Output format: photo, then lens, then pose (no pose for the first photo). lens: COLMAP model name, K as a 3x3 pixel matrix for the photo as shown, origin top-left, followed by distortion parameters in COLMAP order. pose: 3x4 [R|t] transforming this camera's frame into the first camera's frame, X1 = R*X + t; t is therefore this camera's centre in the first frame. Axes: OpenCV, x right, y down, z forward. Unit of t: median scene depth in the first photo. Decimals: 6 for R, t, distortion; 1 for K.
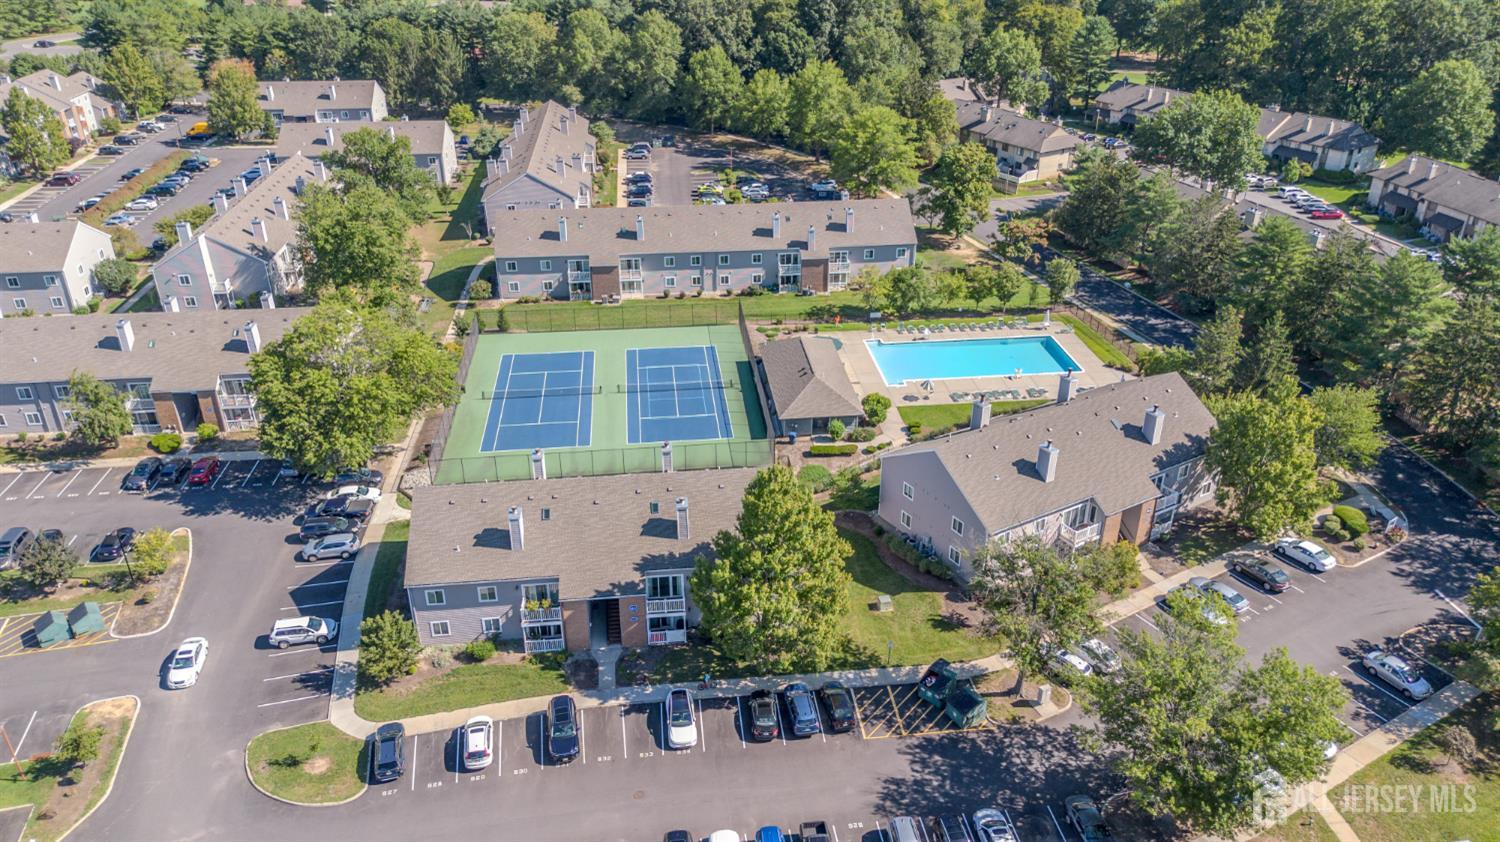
lens RADIAL K [[1064.9, 0, 749.7], [0, 1064.9, 422.1], [0, 0, 1]] dist [0.057203, -0.052910]
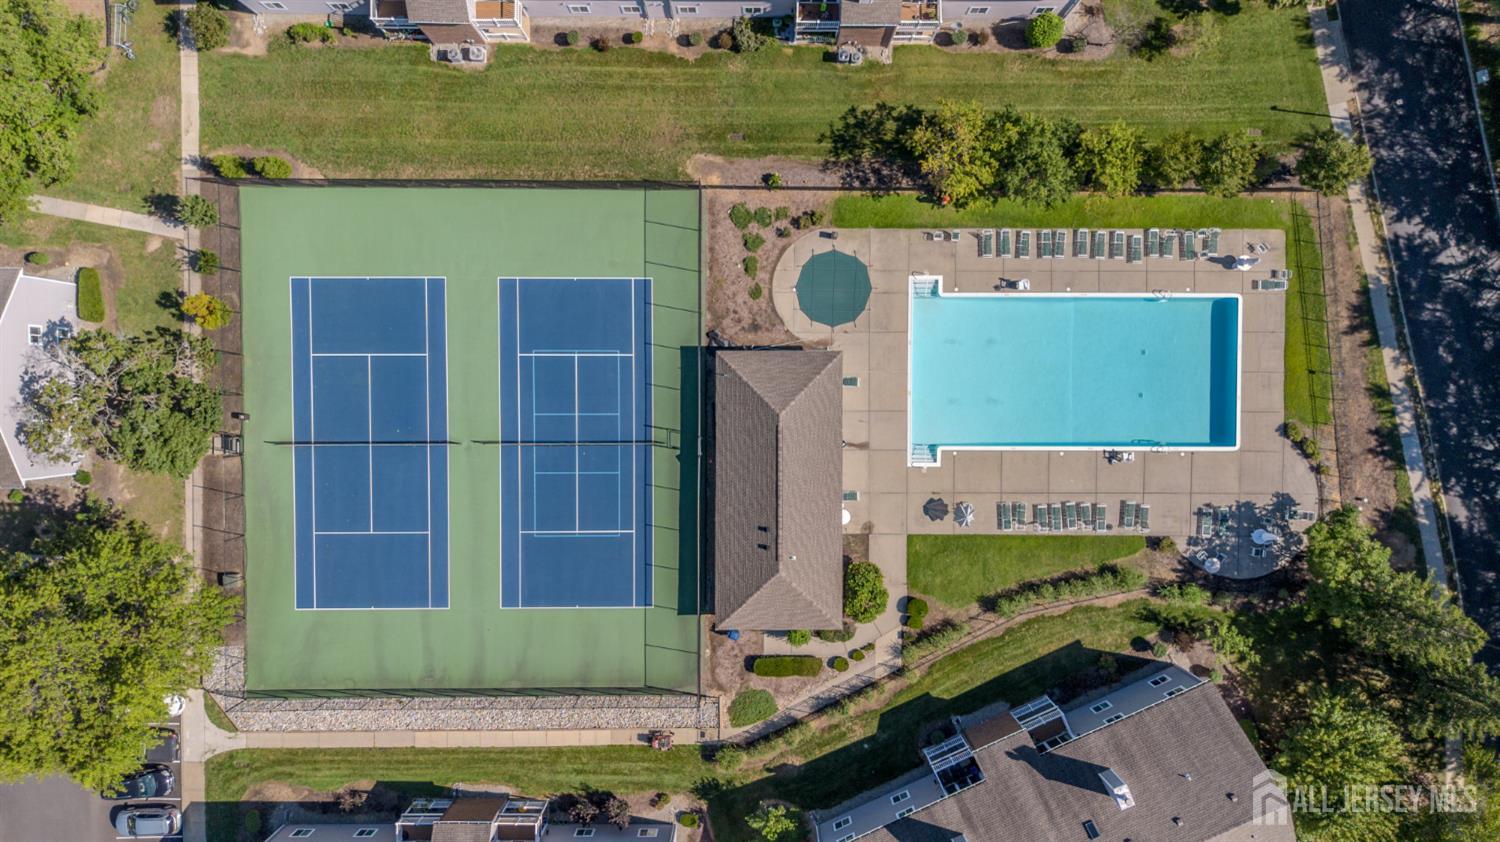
lens RADIAL K [[1064.9, 0, 757.8], [0, 1064.9, 427.4], [0, 0, 1]] dist [0.057203, -0.052910]
pose [[0.994283, 0.106770, -0.001145, 0.035831], [-0.045700, 0.435225, 0.899161, -0.578952], [0.096501, -0.893969, 0.437616, 0.694222]]
